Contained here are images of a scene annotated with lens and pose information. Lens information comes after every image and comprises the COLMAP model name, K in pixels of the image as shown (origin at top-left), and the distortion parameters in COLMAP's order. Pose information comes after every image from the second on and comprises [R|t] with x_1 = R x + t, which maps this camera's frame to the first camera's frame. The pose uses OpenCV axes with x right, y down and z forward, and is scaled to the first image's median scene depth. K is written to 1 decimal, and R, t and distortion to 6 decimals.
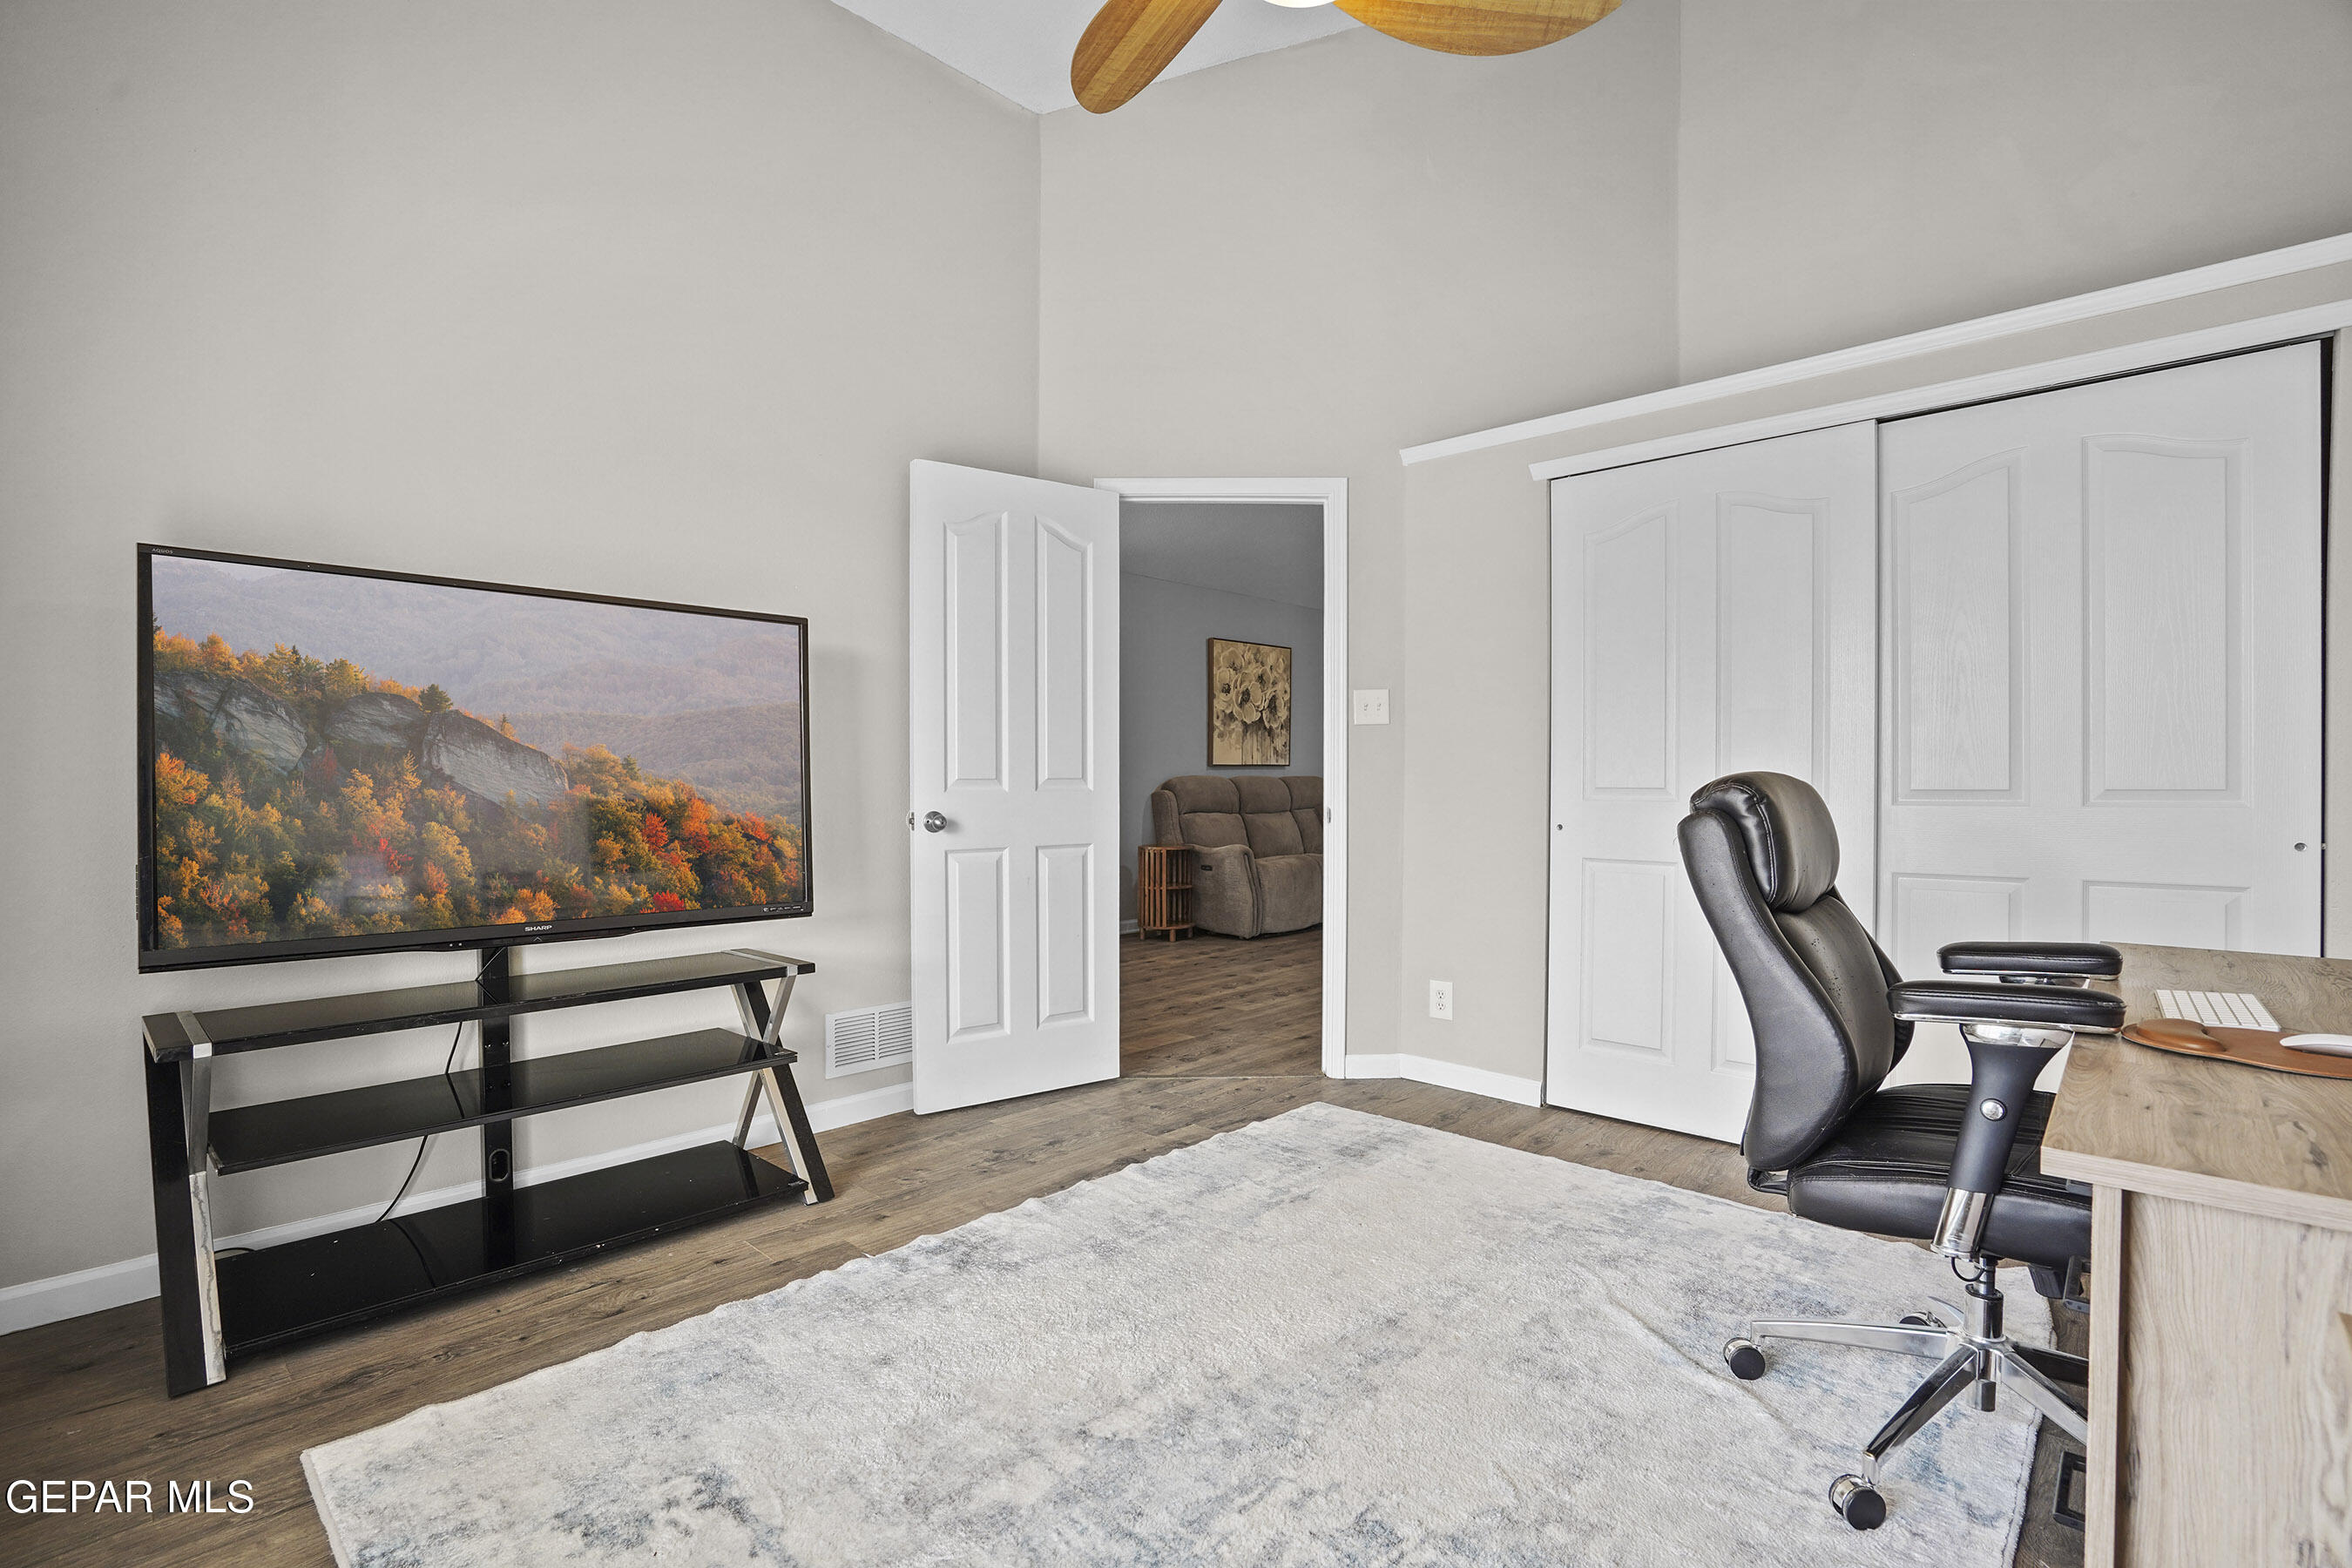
lens RADIAL K [[1101.3, 0, 1154.9], [0, 1101.3, 771.4], [0, 0, 1]] dist [-0.061309, 0.020215]
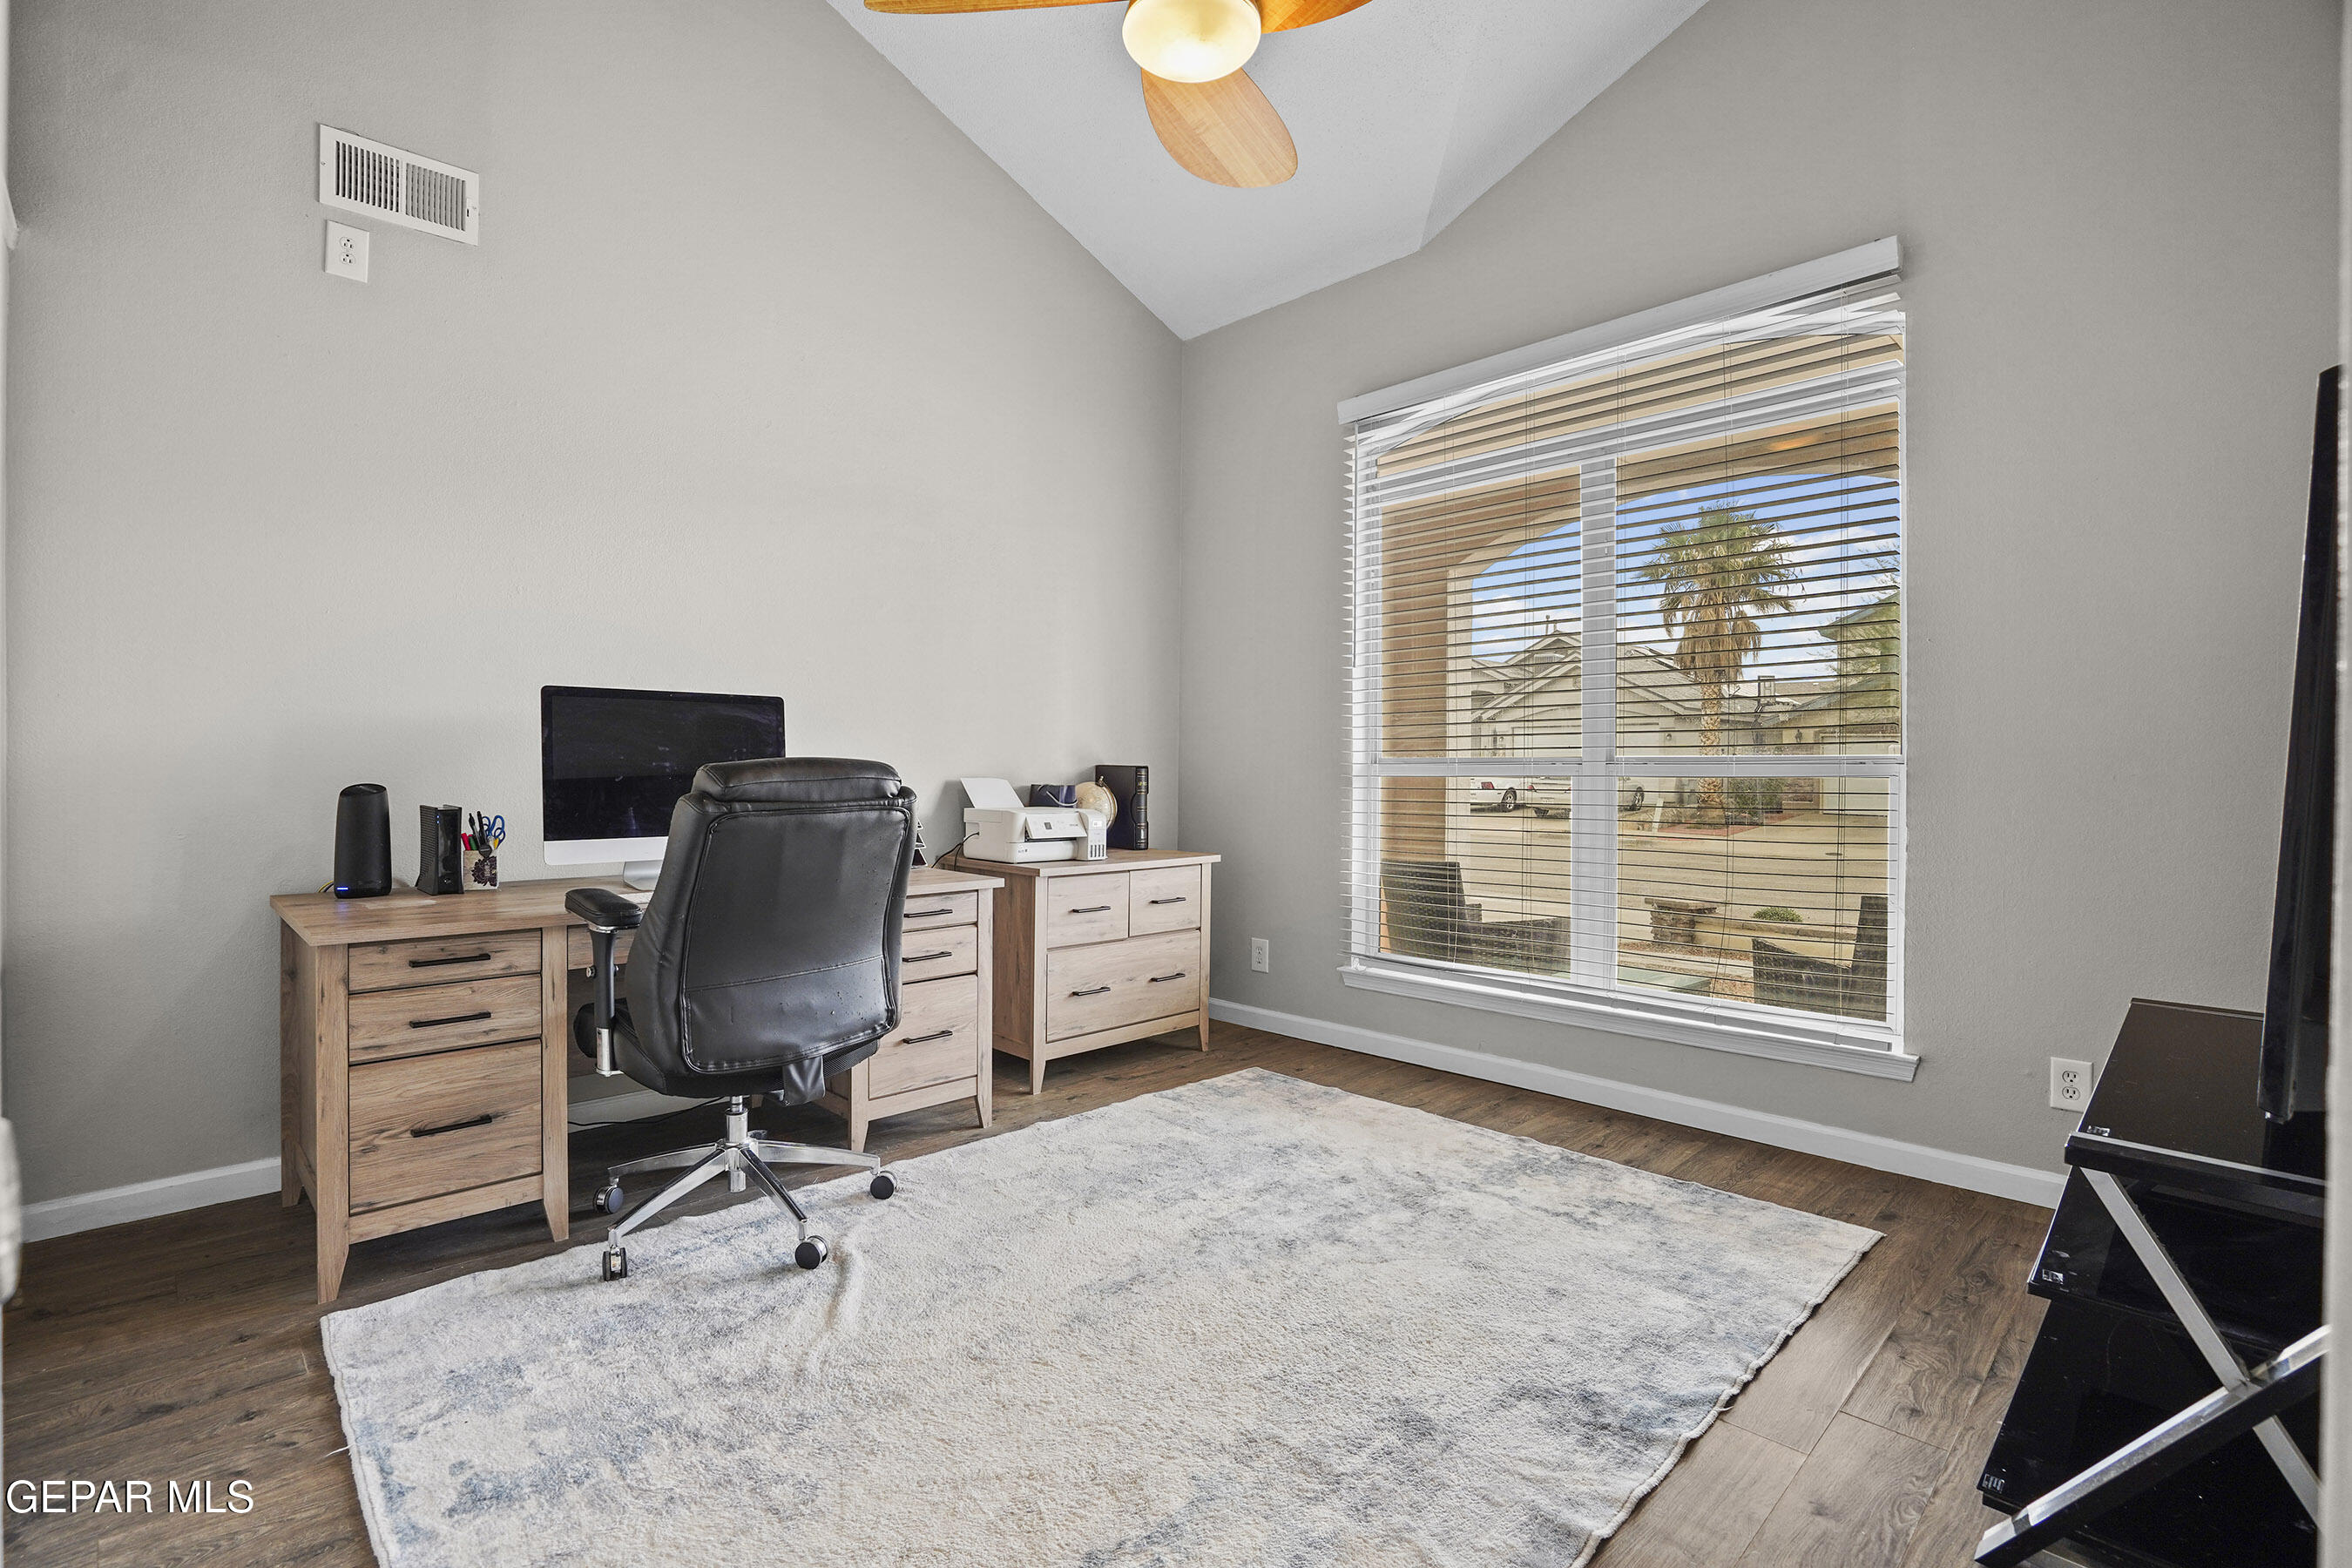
lens RADIAL K [[1101.3, 0, 1154.9], [0, 1101.3, 771.4], [0, 0, 1]] dist [-0.061309, 0.020215]
pose [[-0.999146, -0.007535, 0.040637, 0.106080], [-0.007519, 0.999972, 0.000564, 0.009758], [-0.040640, 0.000258, -0.999174, 1.825014]]
